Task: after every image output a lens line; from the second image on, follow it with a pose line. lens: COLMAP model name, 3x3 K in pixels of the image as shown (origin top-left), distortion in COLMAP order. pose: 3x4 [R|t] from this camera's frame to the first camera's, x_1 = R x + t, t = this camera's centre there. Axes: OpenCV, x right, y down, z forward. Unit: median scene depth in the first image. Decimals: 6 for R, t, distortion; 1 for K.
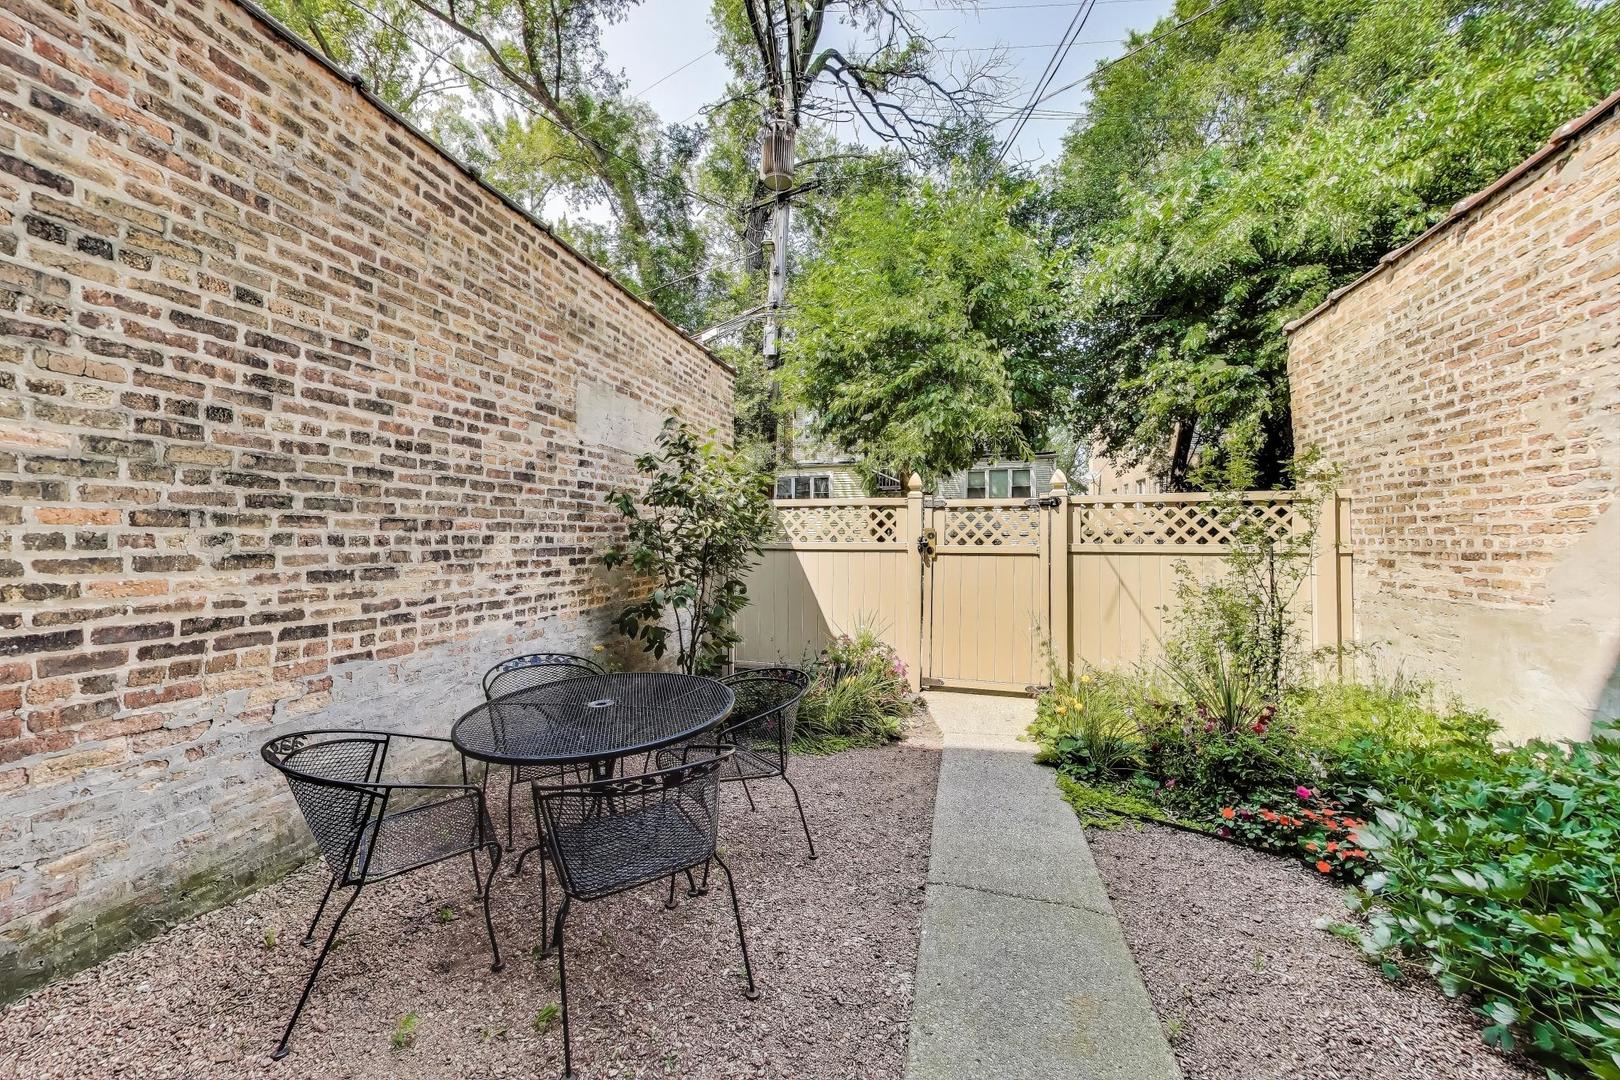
lens RADIAL K [[600.0, 0, 810.0], [0, 600.0, 540.0], [0, 0, 1]] dist [-0.041119, 0.013423]
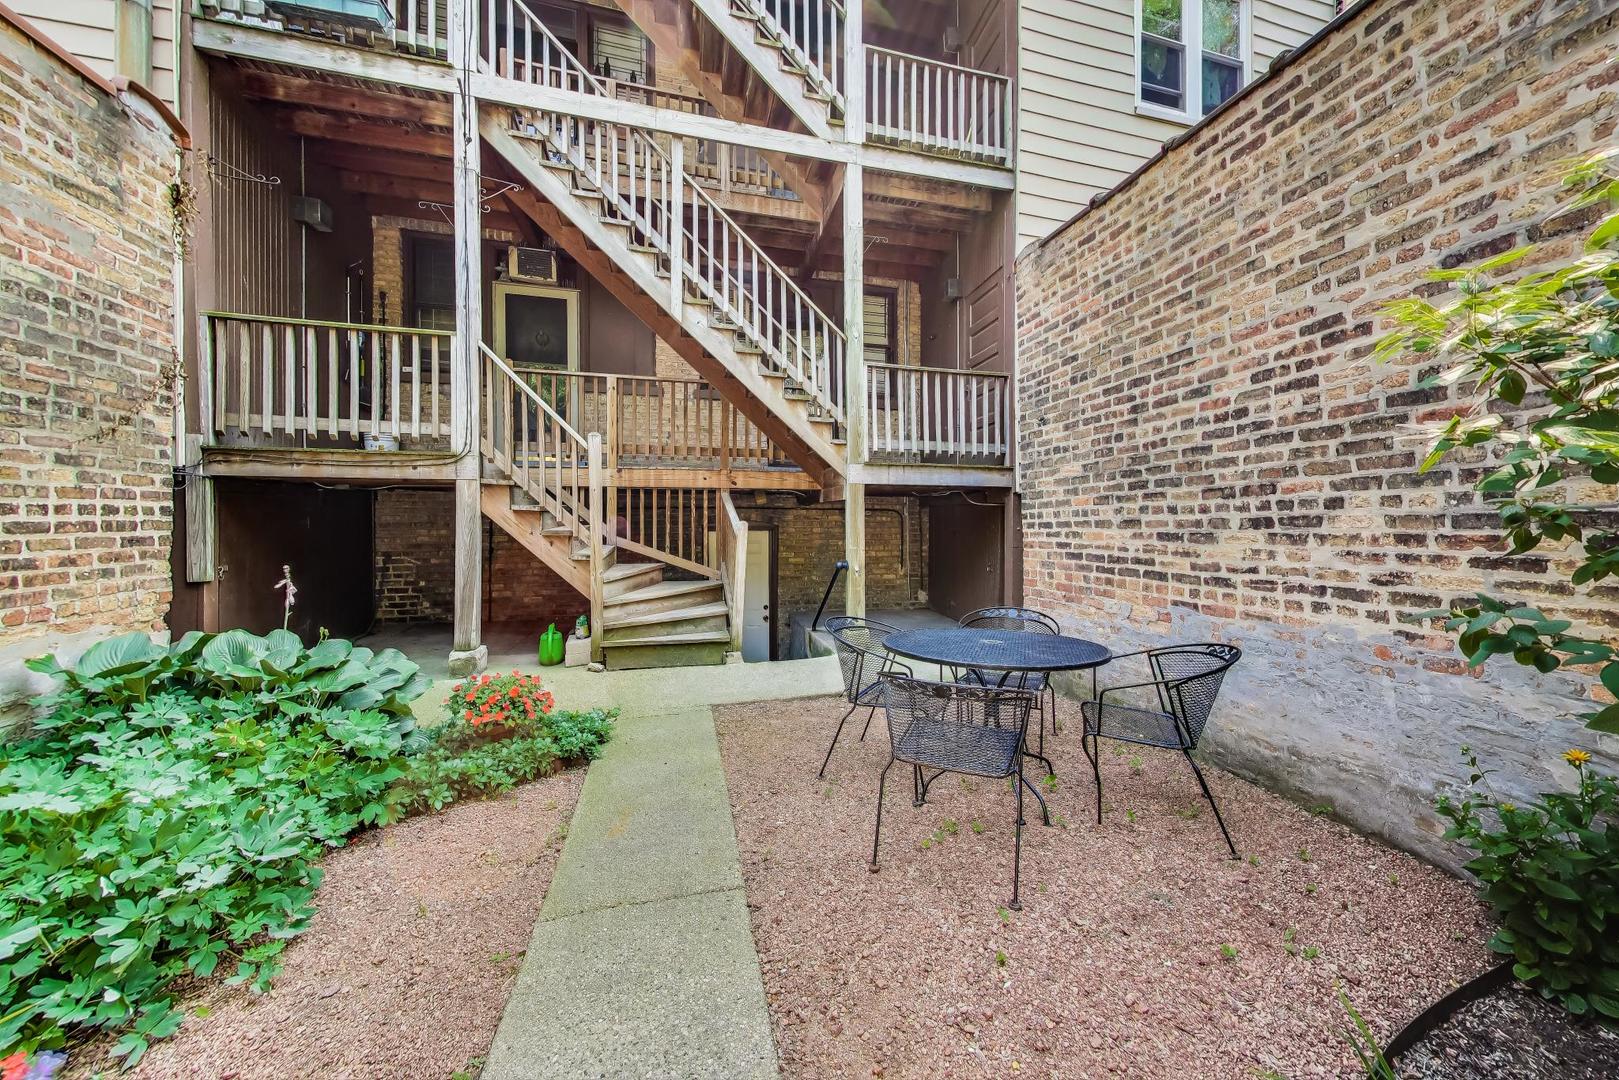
lens RADIAL K [[596.6, 0, 801.7], [0, 596.6, 515.4], [0, 0, 1]] dist [-0.000471, 0.000078]
pose [[-0.895725, -0.006333, -0.444564, 0.469436], [0.001749, 0.999841, -0.017767, 0.032884], [0.444606, -0.016692, -0.895571, 1.678696]]
